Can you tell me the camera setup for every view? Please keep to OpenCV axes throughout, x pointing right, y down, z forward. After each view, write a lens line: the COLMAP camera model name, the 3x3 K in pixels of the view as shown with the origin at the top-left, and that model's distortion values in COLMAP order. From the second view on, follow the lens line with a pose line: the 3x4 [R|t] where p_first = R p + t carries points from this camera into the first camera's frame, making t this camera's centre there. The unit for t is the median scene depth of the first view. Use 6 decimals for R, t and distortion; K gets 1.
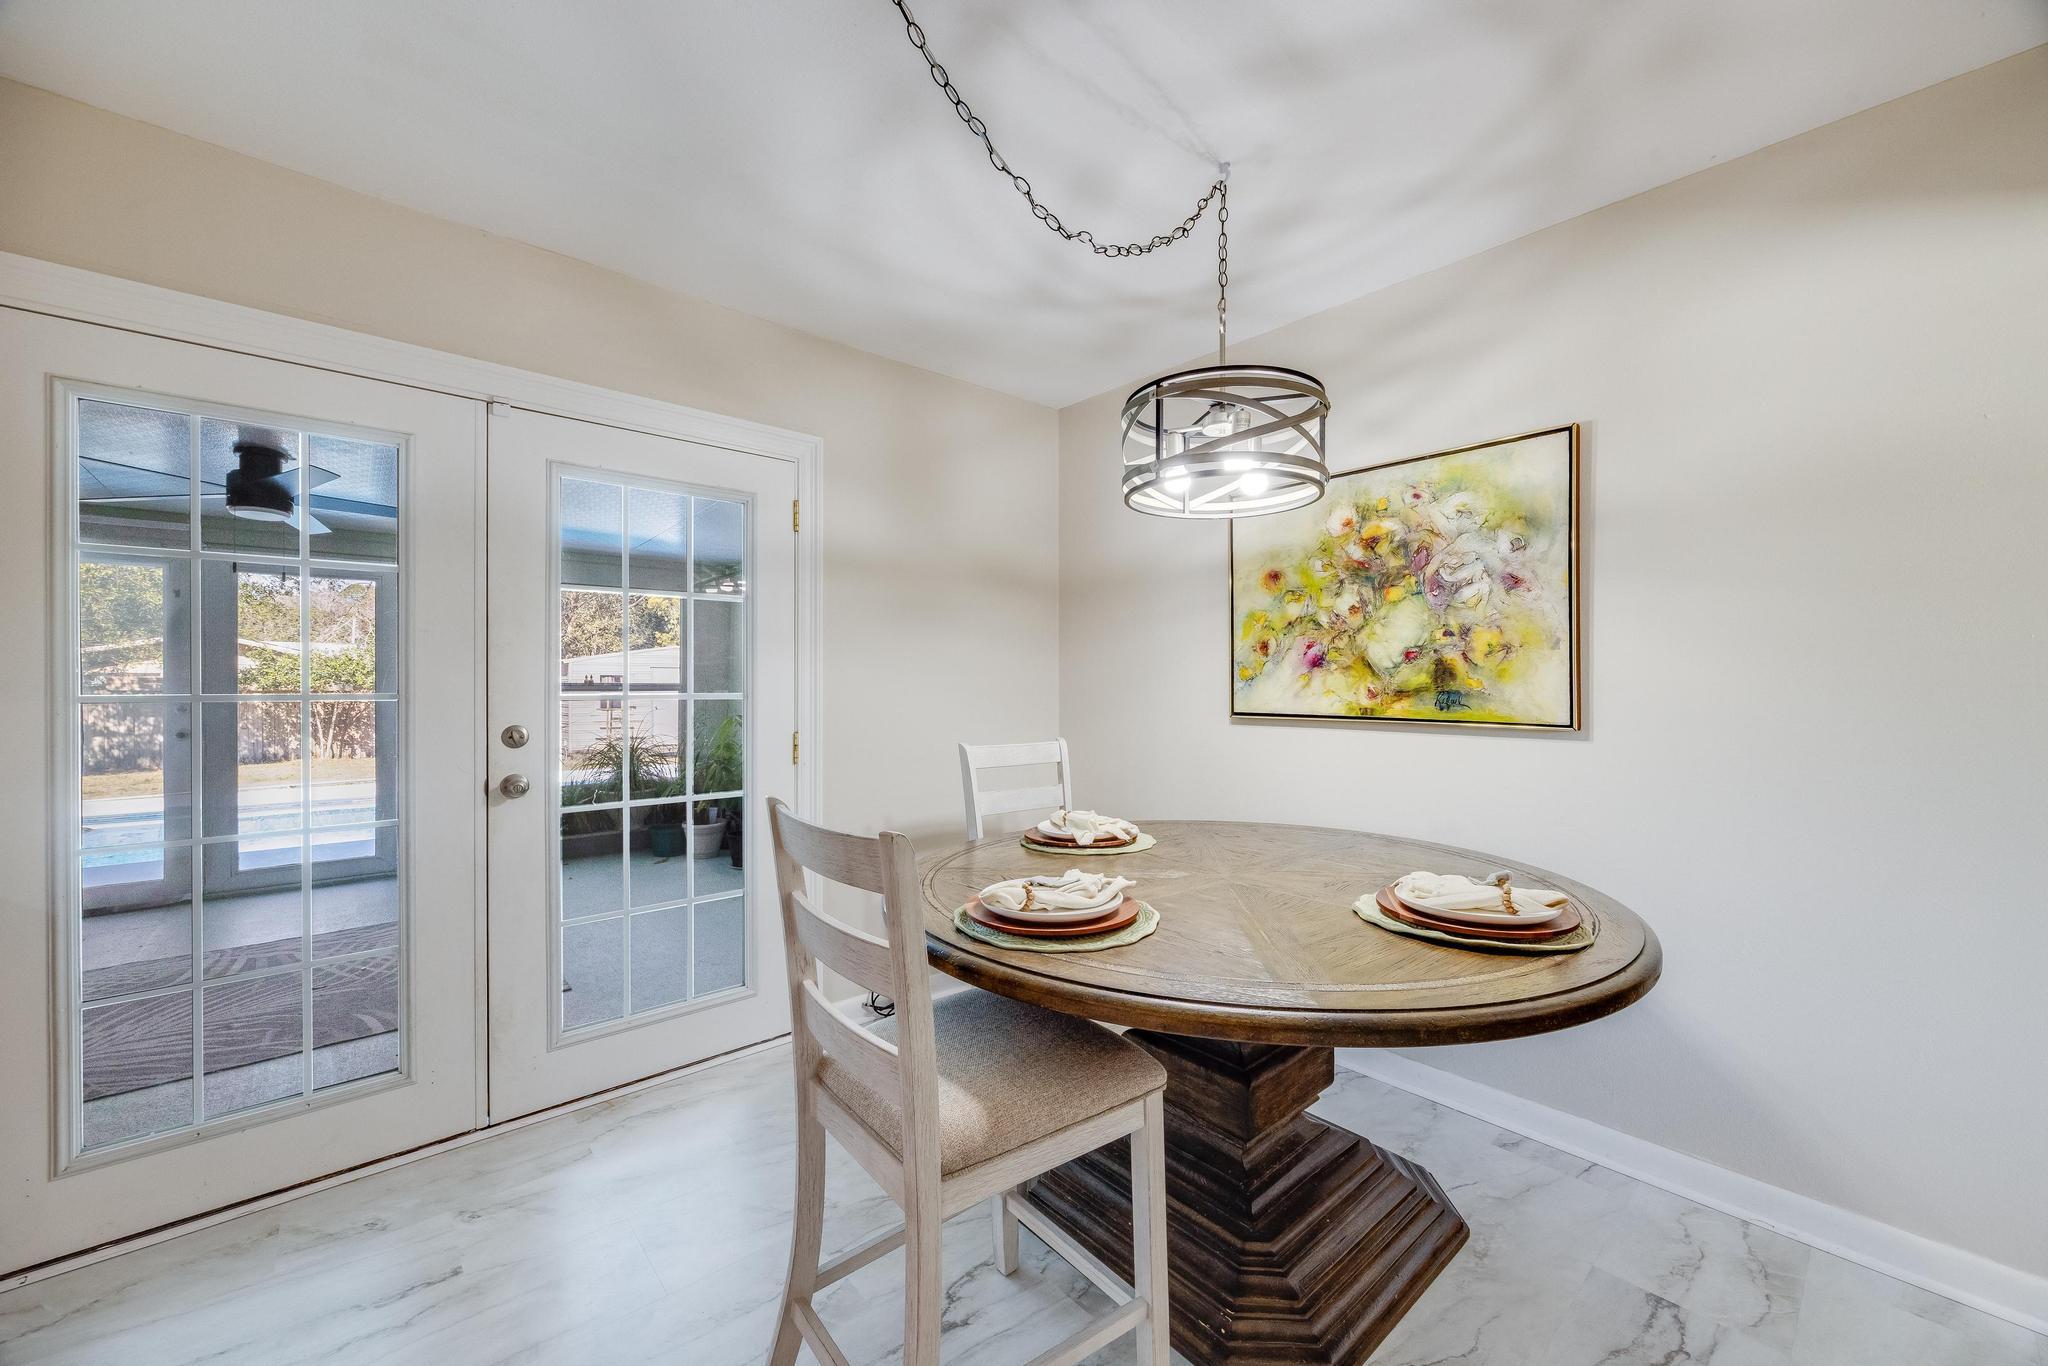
lens RADIAL K [[769.7, 0, 1027.6], [0, 769.7, 670.2], [0, 0, 1]] dist [-0.004919, 0.000035]
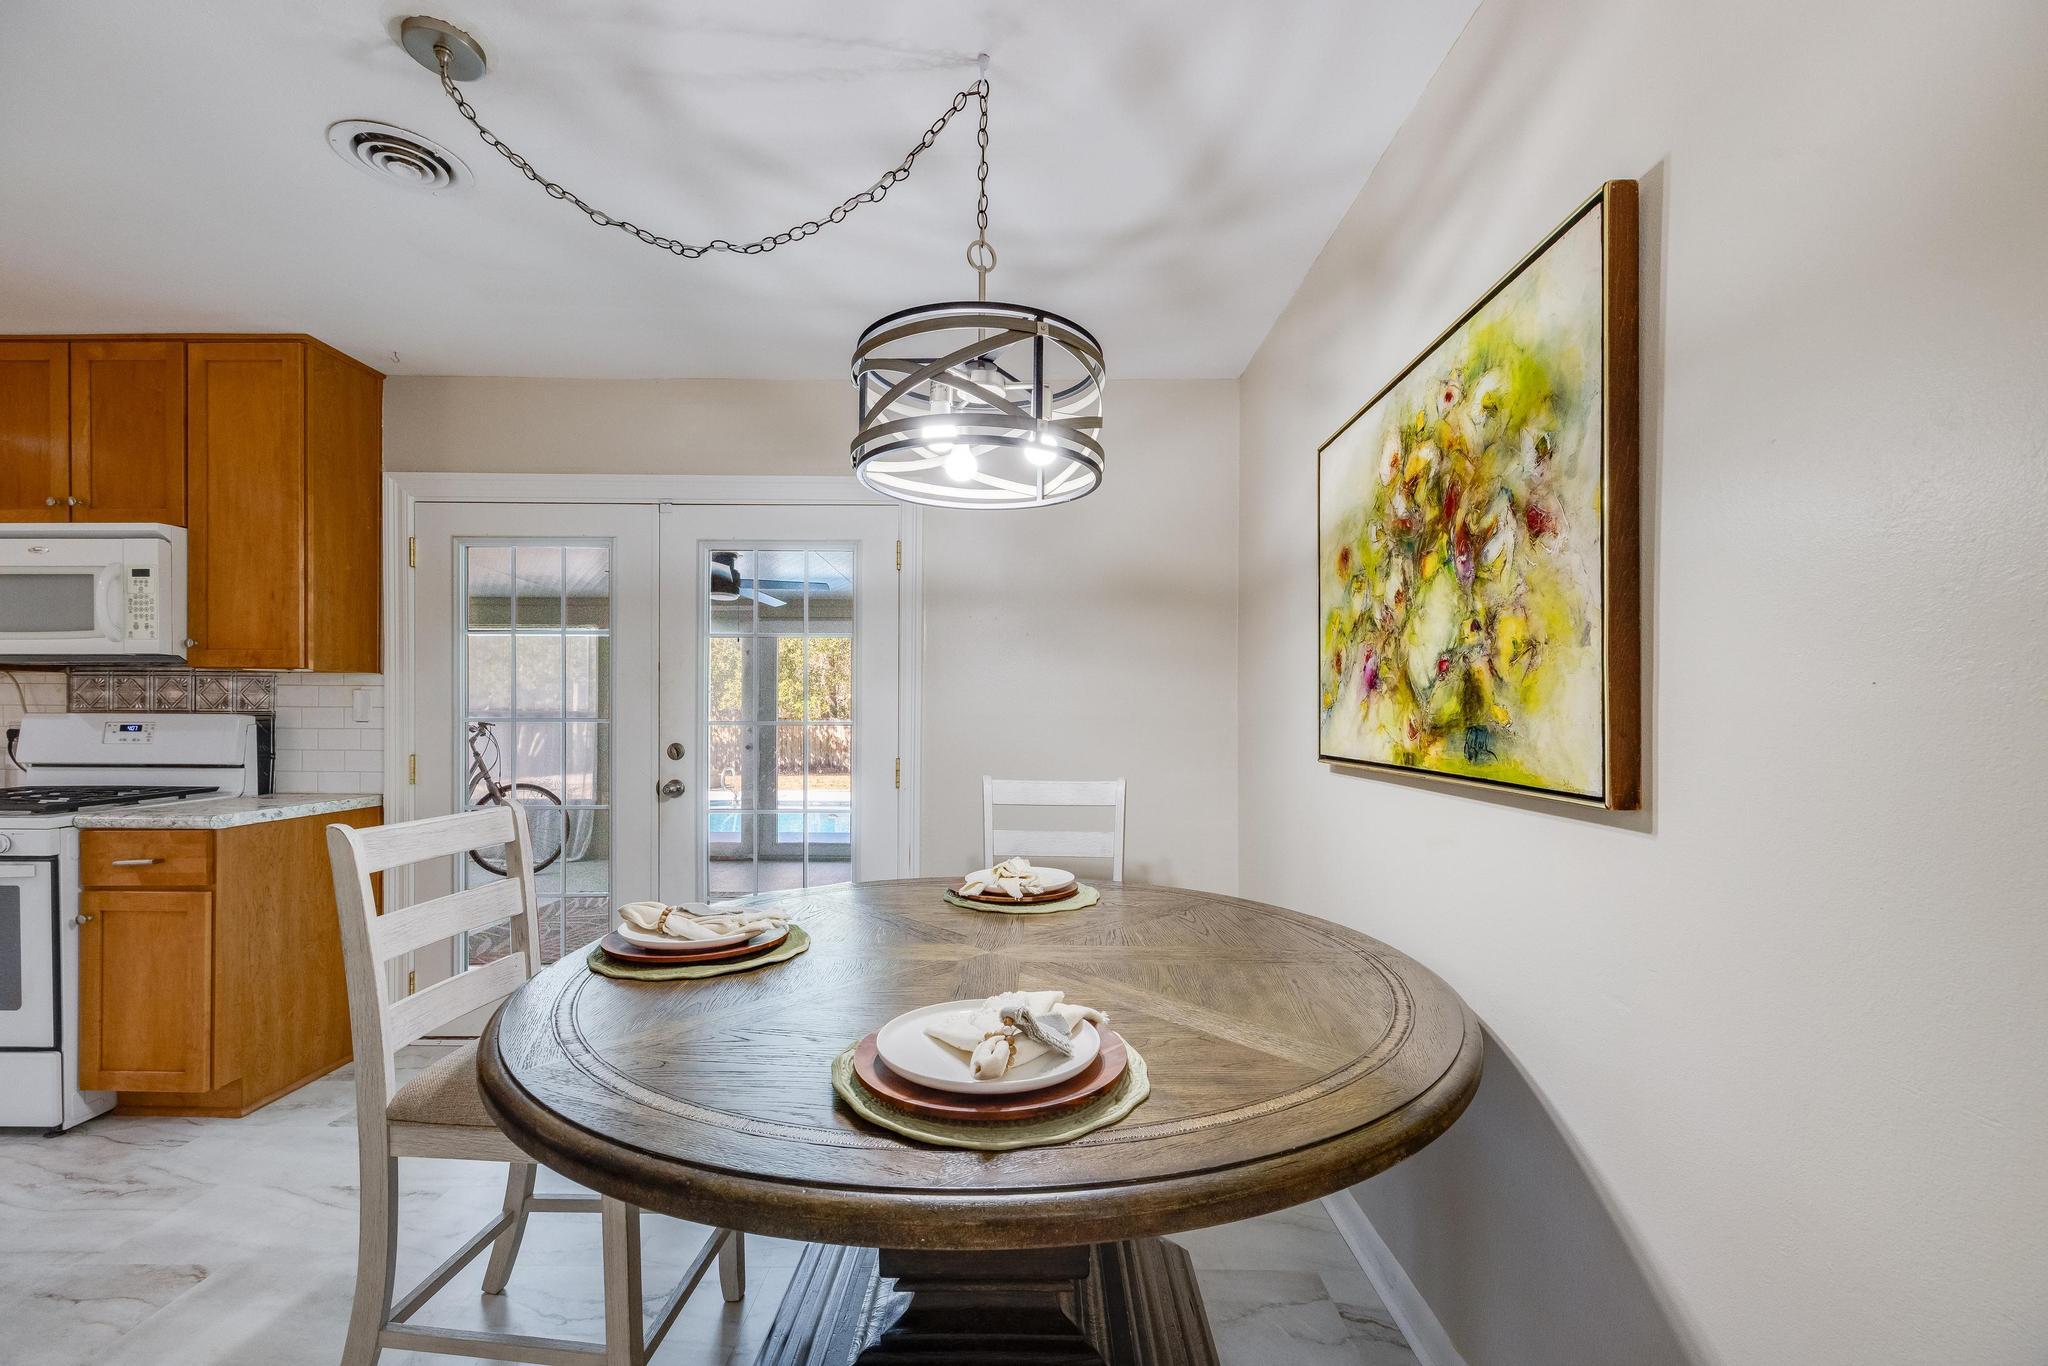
lens RADIAL K [[819.0, 0, 1038.2], [0, 819.0, 706.4], [0, 0, 1]] dist [-0.000492, 0.000023]
pose [[0.751331, -0.001839, -0.659923, 0.668489], [0.003191, 0.999995, 0.000846, 0.009820], [0.659918, -0.002741, 0.751333, 0.310997]]
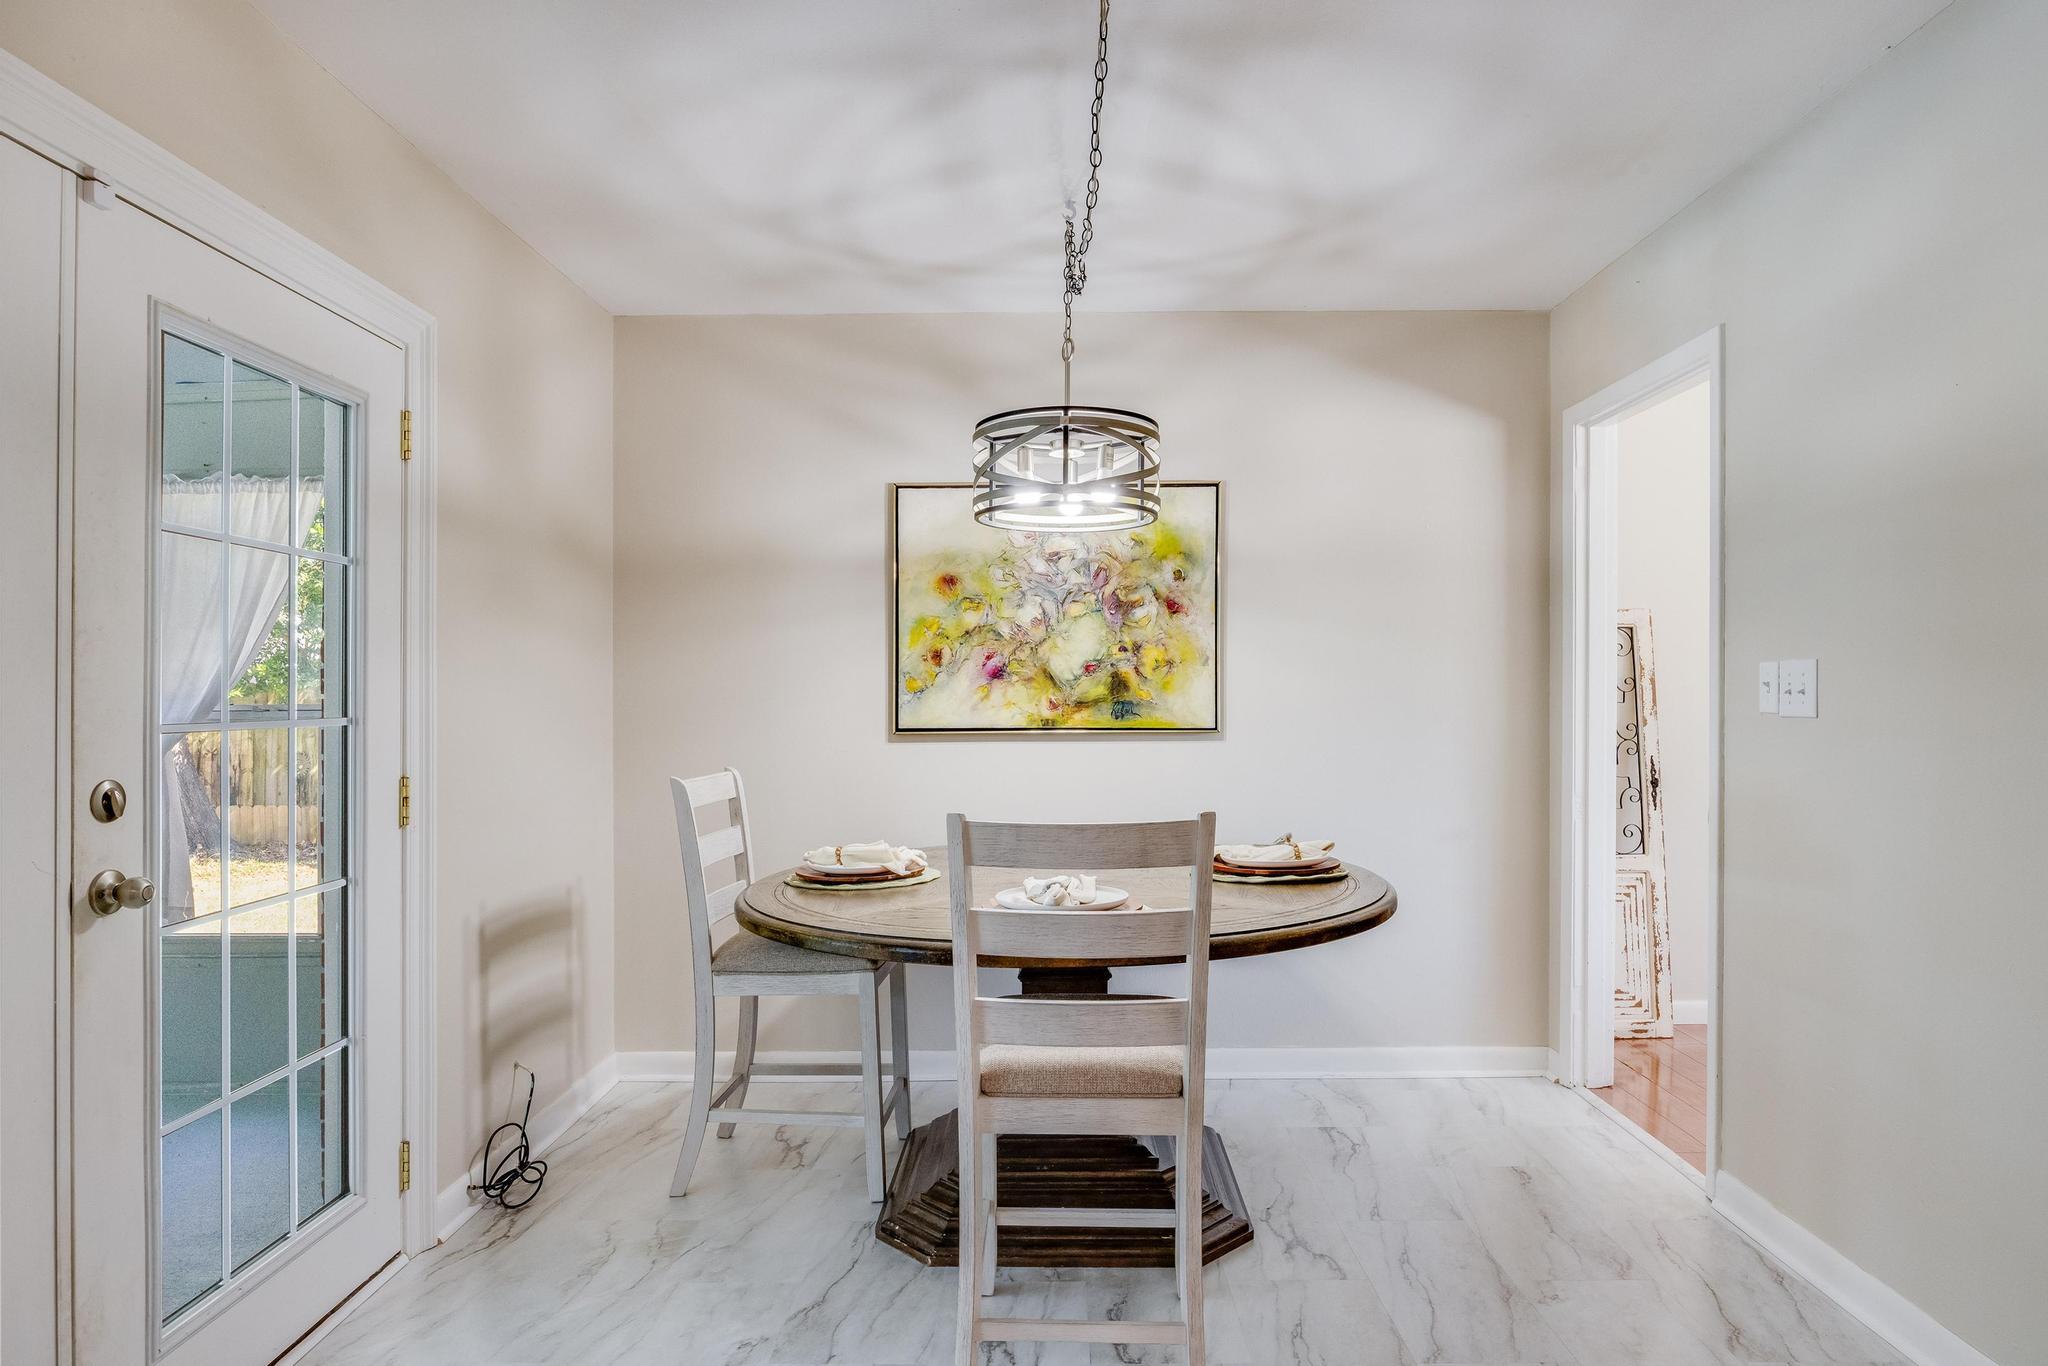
lens RADIAL K [[1183.3, 0, 1024.0], [0, 1183.3, 683.0], [0, 0, 1]] dist [-0.019490, 0.000745]
pose [[0.671646, 0.002206, 0.740869, -0.762088], [-0.004931, 0.999987, 0.001493, -0.001099], [-0.740856, -0.004655, 0.671648, -0.031785]]
